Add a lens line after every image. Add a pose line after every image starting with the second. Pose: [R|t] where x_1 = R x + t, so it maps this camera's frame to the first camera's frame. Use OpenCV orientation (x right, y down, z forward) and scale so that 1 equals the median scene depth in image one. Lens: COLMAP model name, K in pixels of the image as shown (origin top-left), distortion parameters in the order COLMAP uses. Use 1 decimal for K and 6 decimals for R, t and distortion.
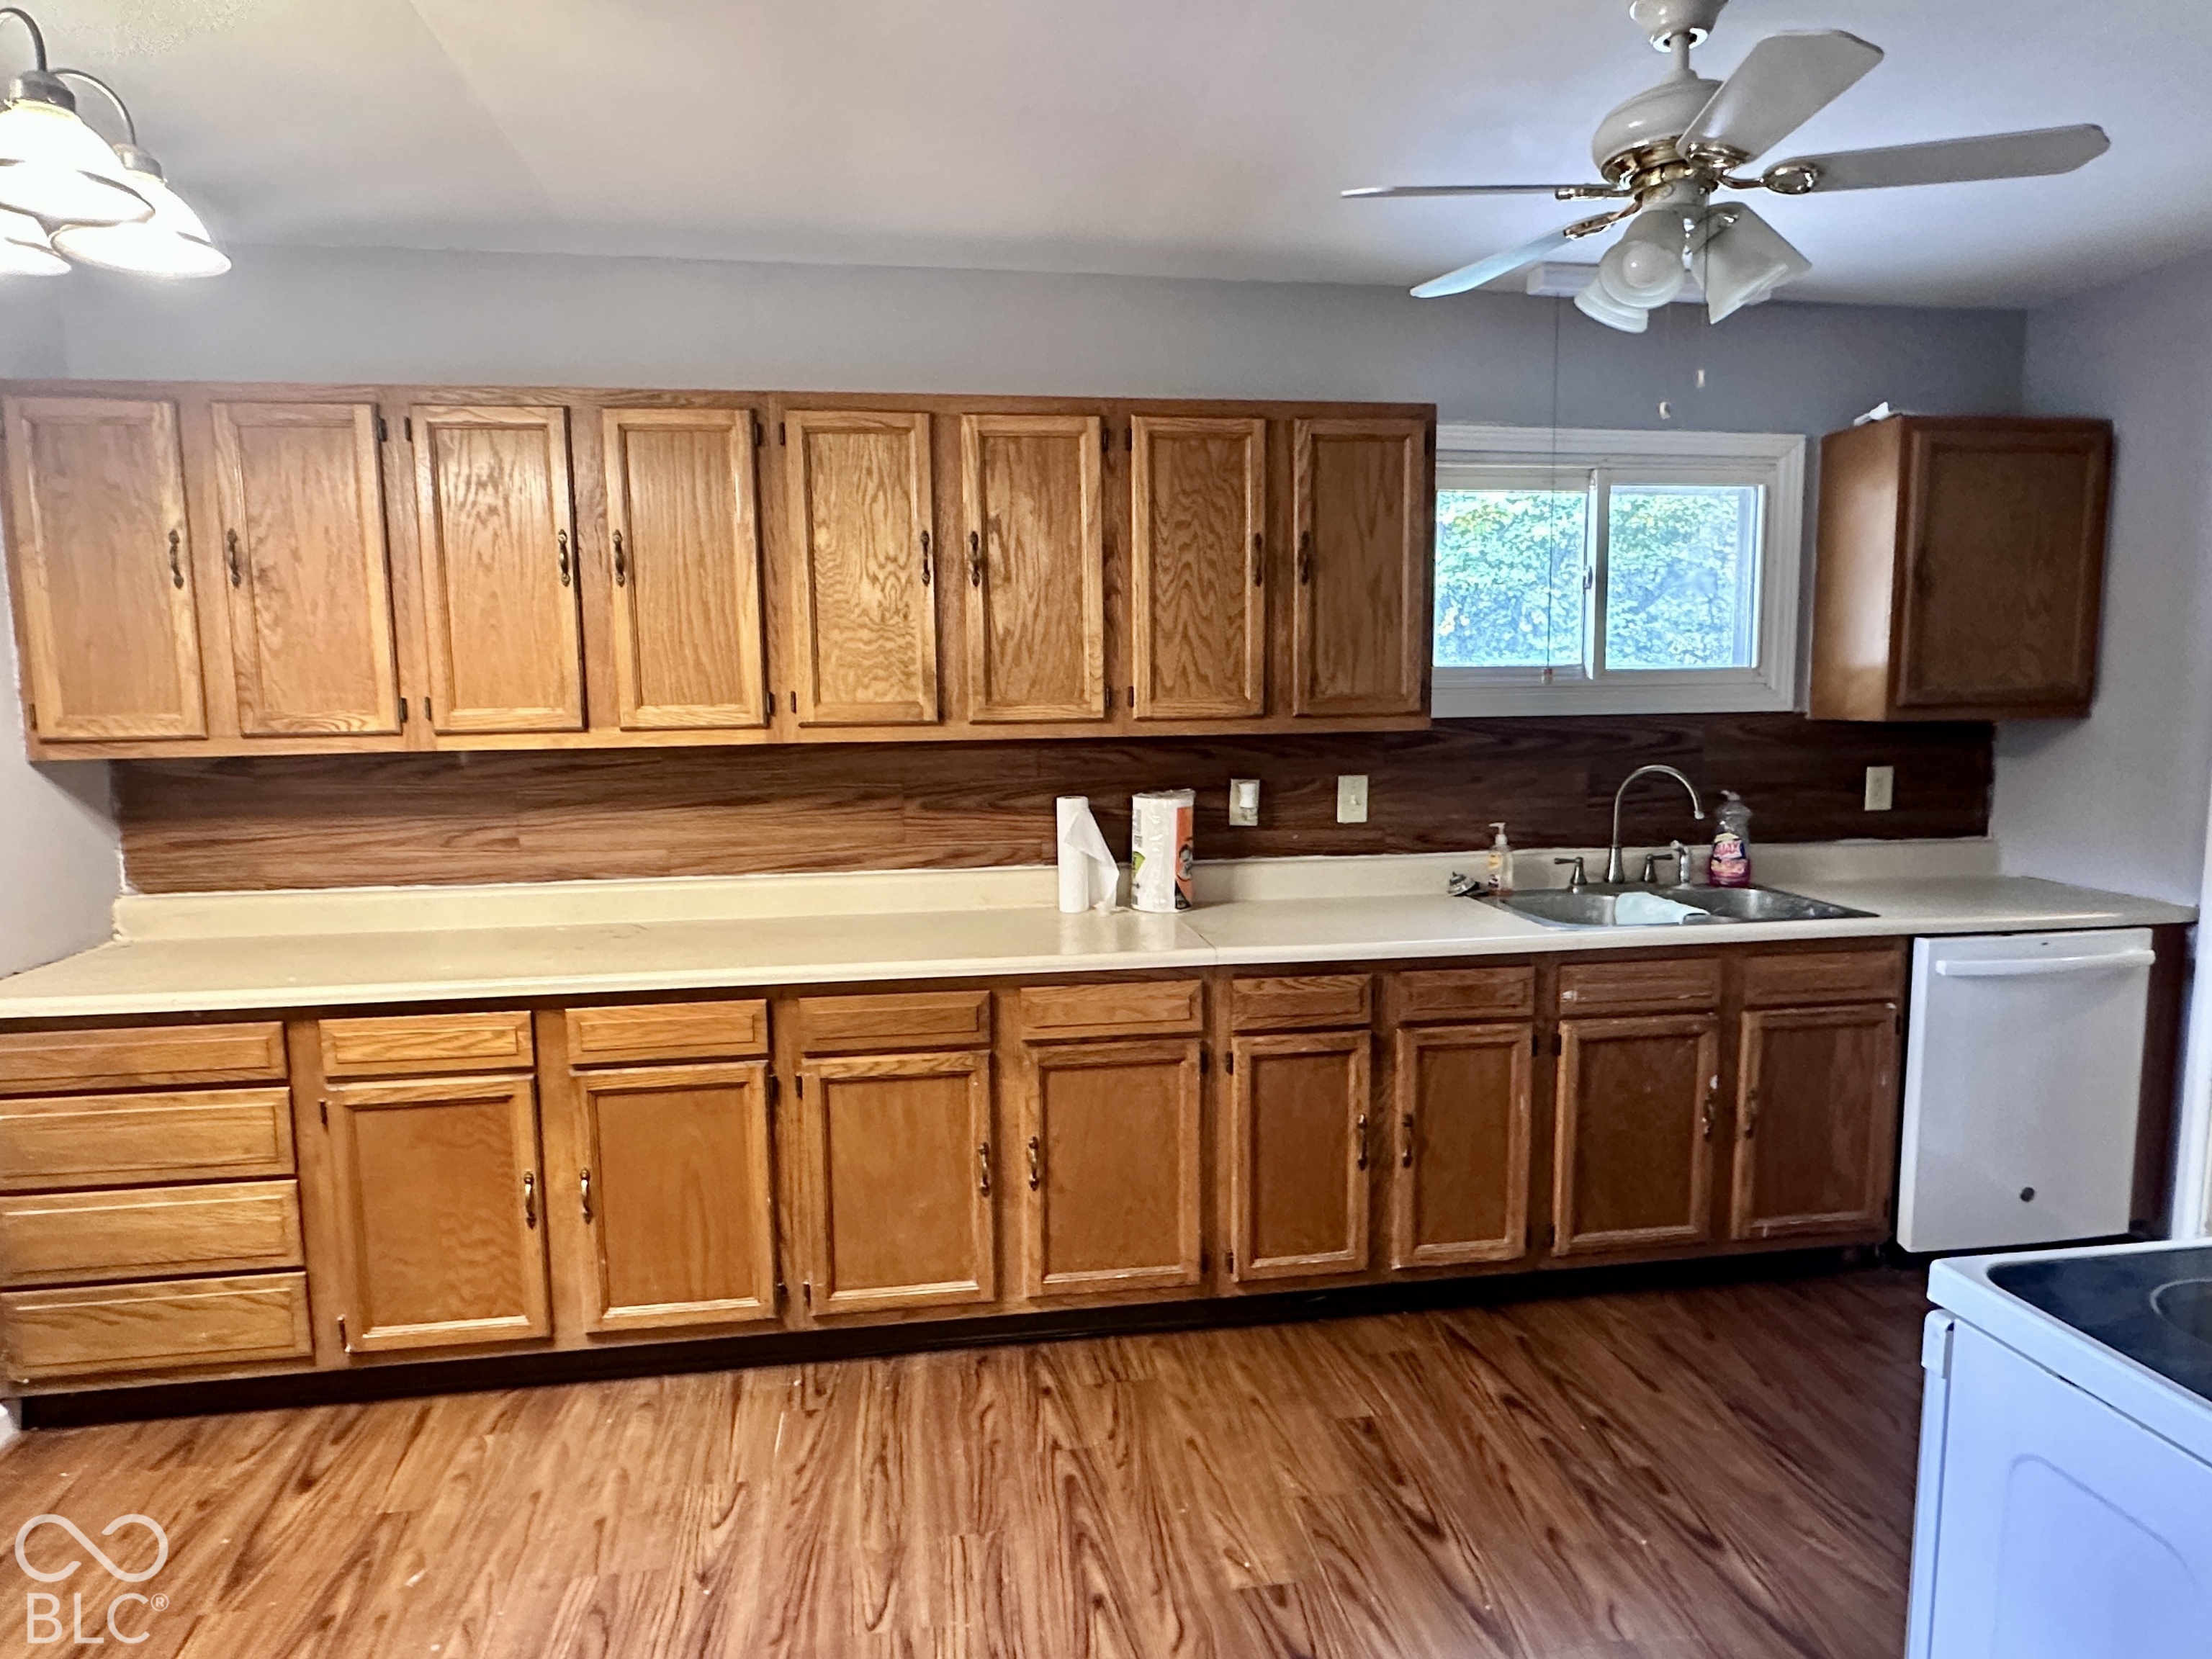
lens RADIAL K [[1376.7, 0, 1106.0], [0, 1376.7, 829.5], [0, 0, 1]] dist [-0.004098, -0.001898]
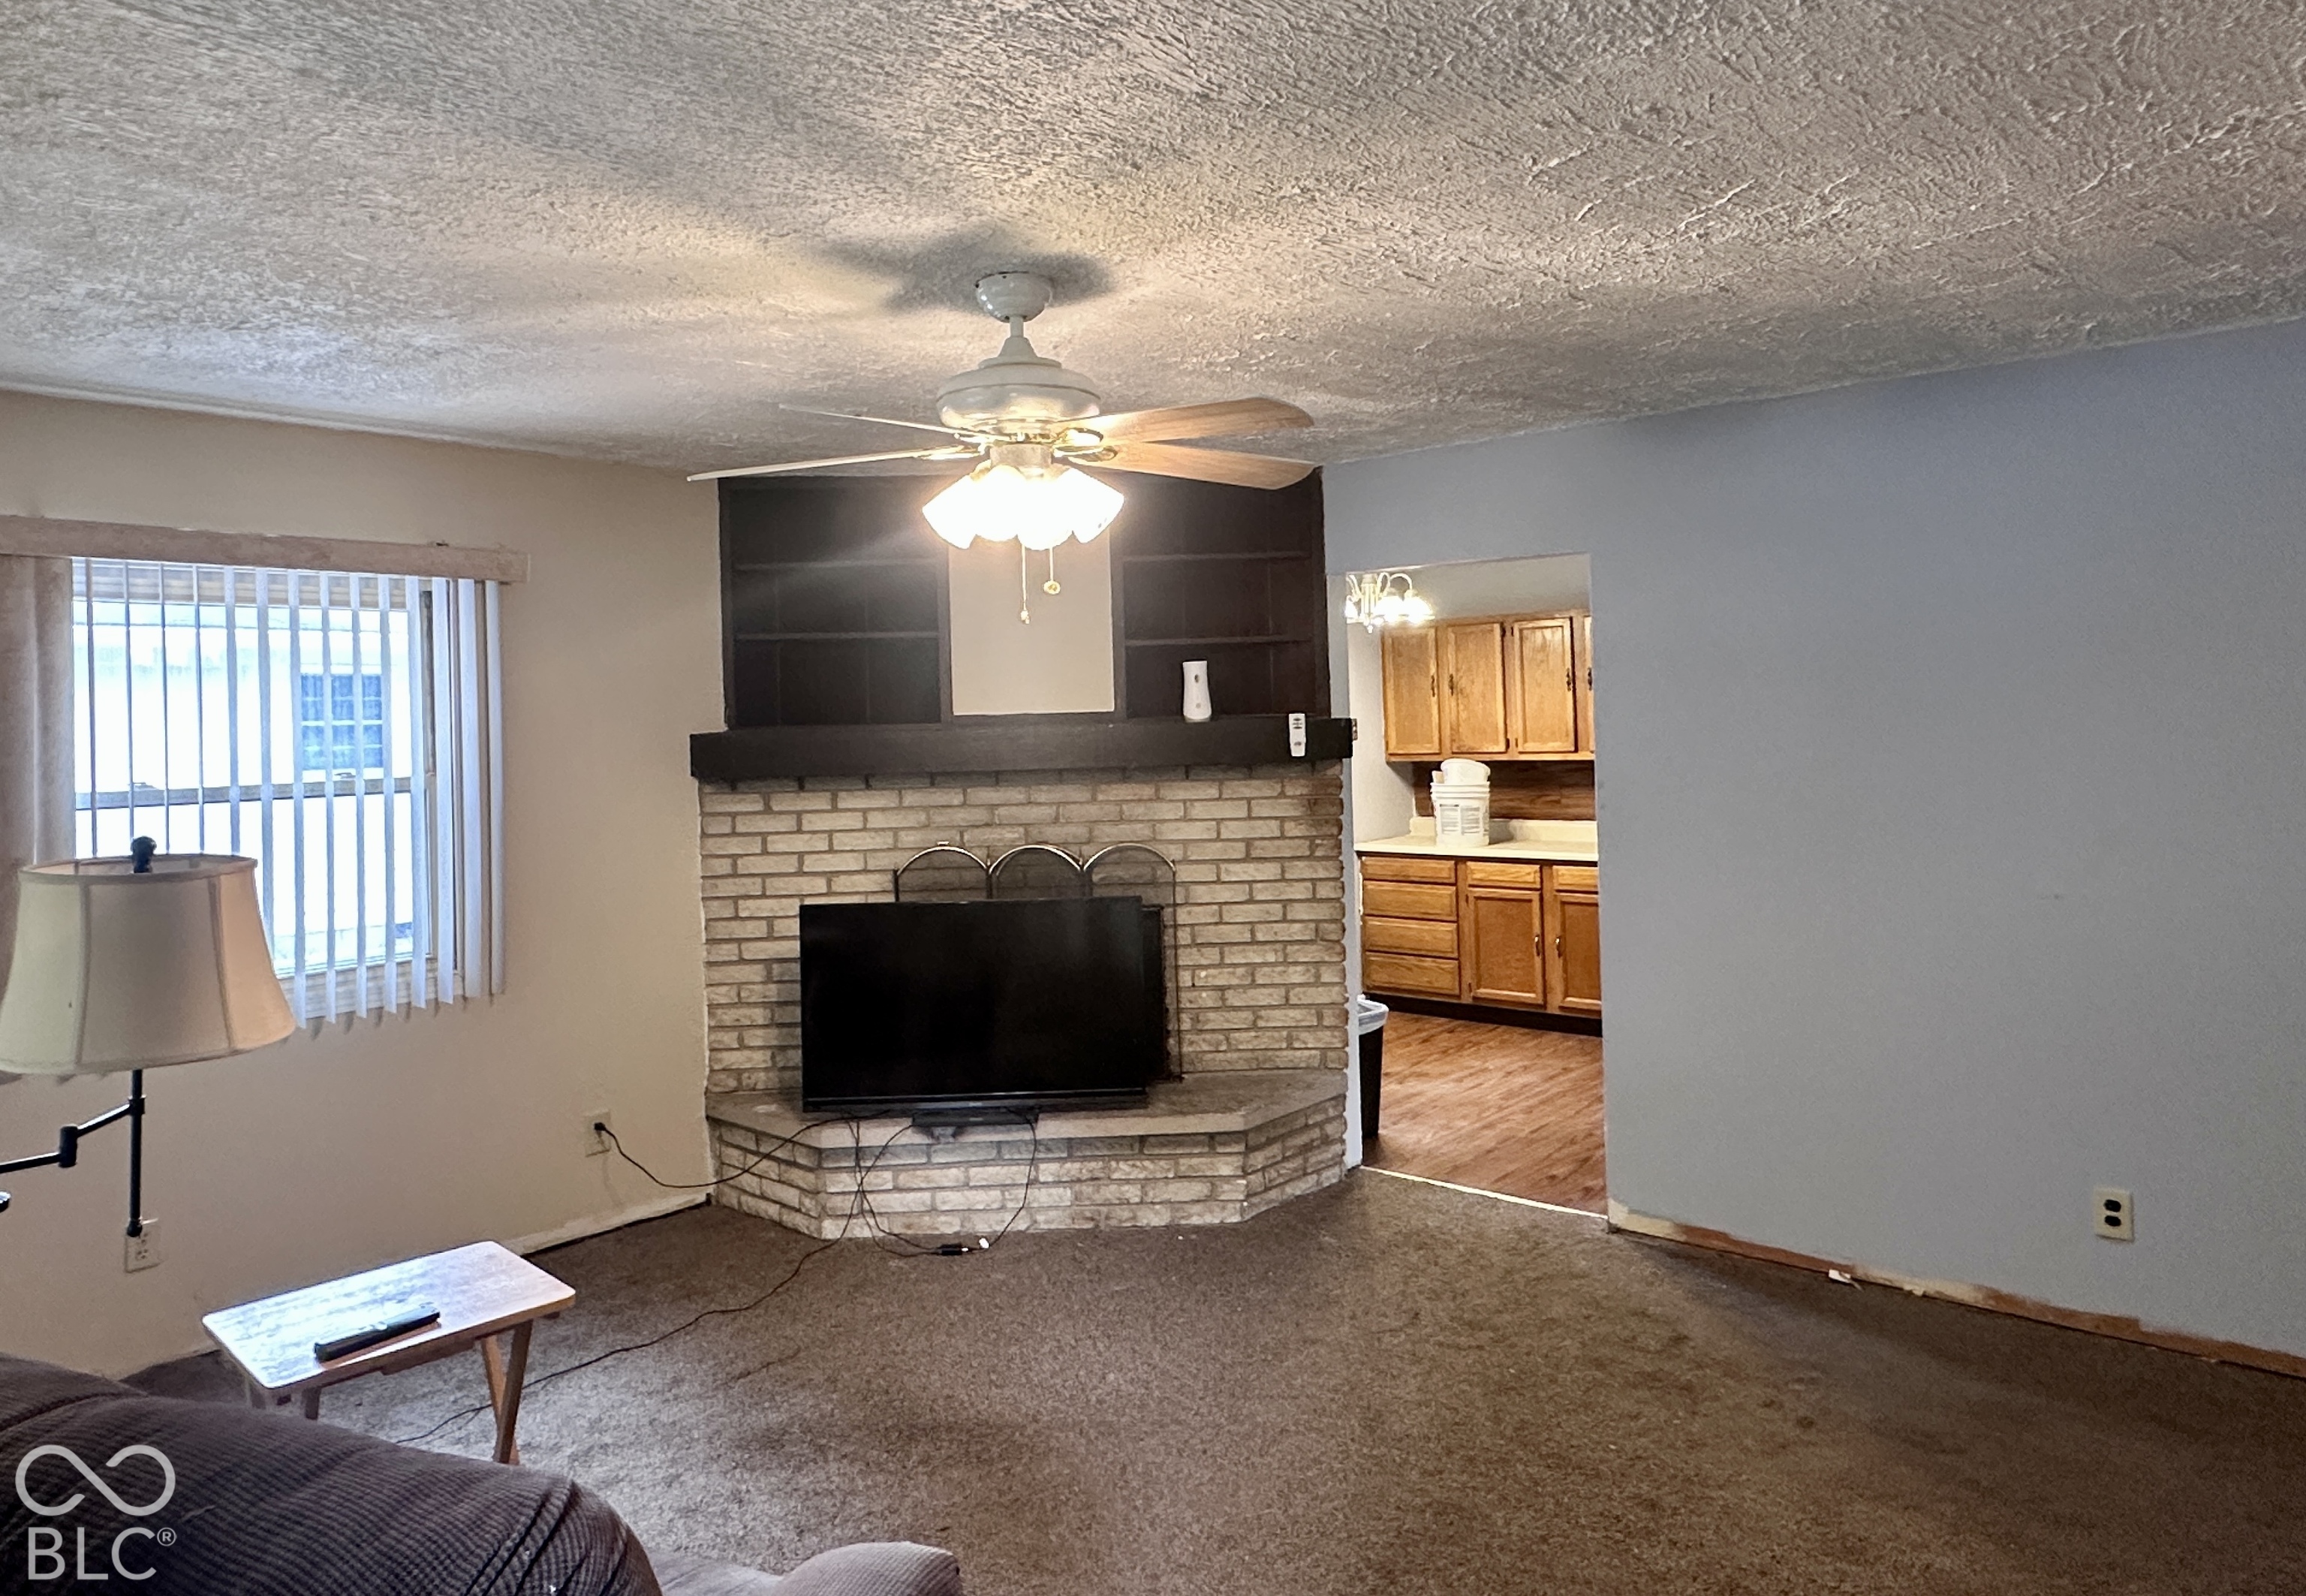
lens RADIAL K [[1455.4, 0, 1153.0], [0, 1455.4, 798.0], [0, 0, 1]] dist [-0.001029, -0.000054]
pose [[0.664870, 0.028873, -0.746401, 1.048876], [-0.058276, 0.998212, -0.013296, 0.085768], [0.744682, 0.052338, 0.665364, -1.240483]]
